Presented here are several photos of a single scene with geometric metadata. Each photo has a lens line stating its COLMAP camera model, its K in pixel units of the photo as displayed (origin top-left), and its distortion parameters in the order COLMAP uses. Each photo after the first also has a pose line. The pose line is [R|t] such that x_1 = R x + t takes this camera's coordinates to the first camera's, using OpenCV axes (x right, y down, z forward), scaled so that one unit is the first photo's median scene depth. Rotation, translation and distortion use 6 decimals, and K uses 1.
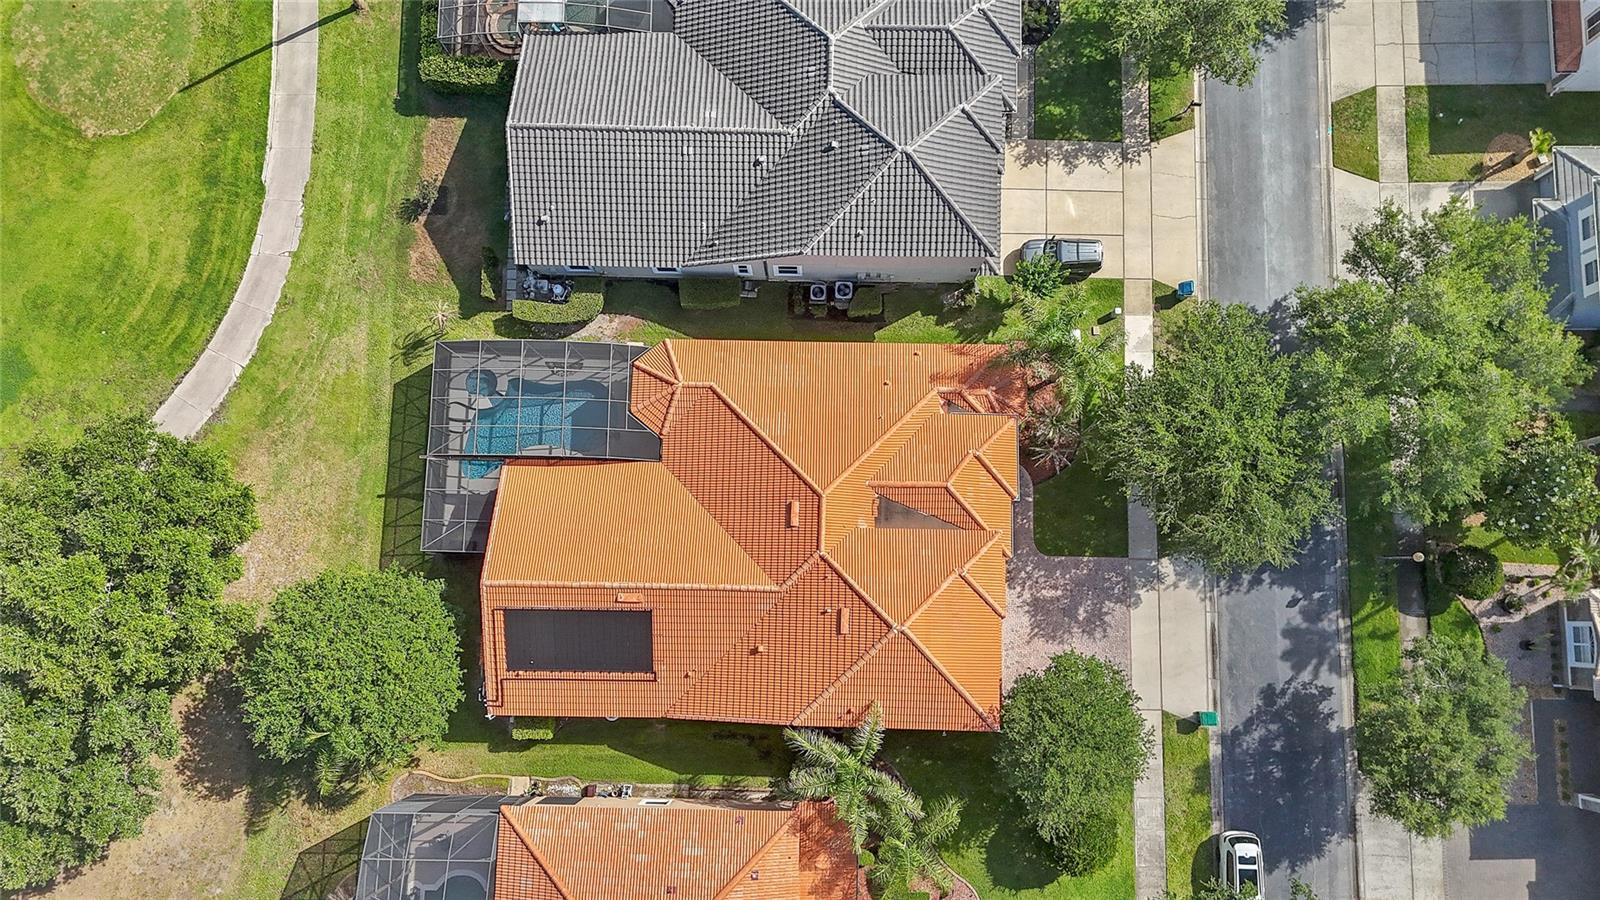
lens RADIAL K [[1156.3, 0, 800.0], [0, 1156.3, 450.0], [0, 0, 1]] dist [0.129816, -0.178669]
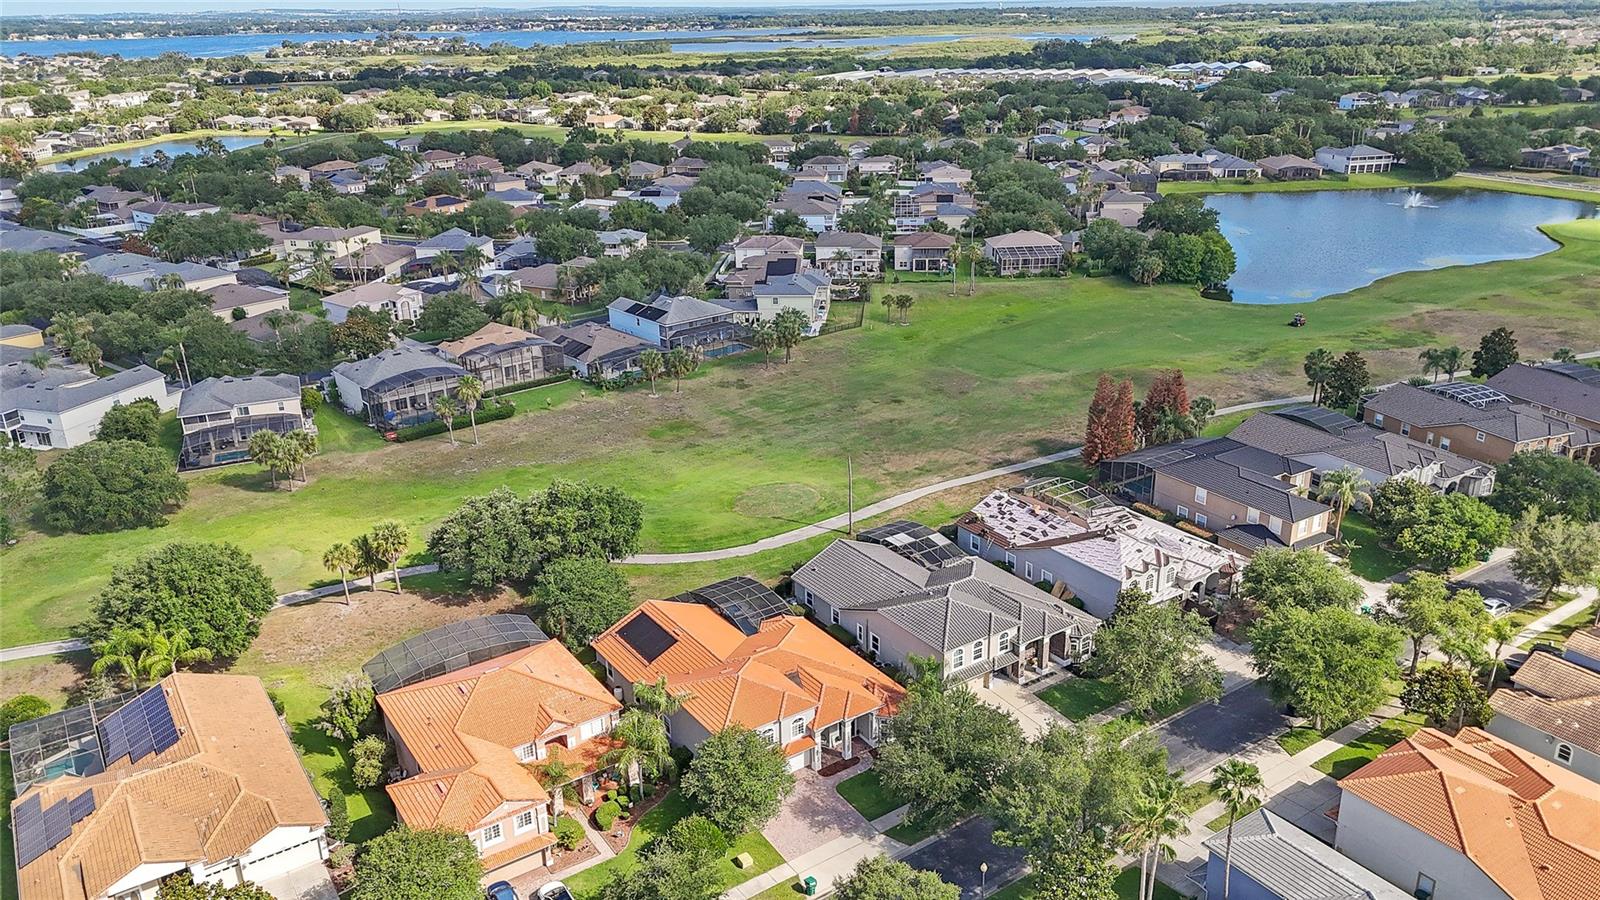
lens RADIAL K [[1174.9, 0, 801.8], [0, 1174.9, 449.9], [0, 0, 1]] dist [0.159234, -0.358886]
pose [[0.581471, 0.292160, -0.759299, 1.291846], [-0.804381, 0.346309, -0.482743, 0.756805], [0.121914, 0.891467, 0.436376, -0.094817]]
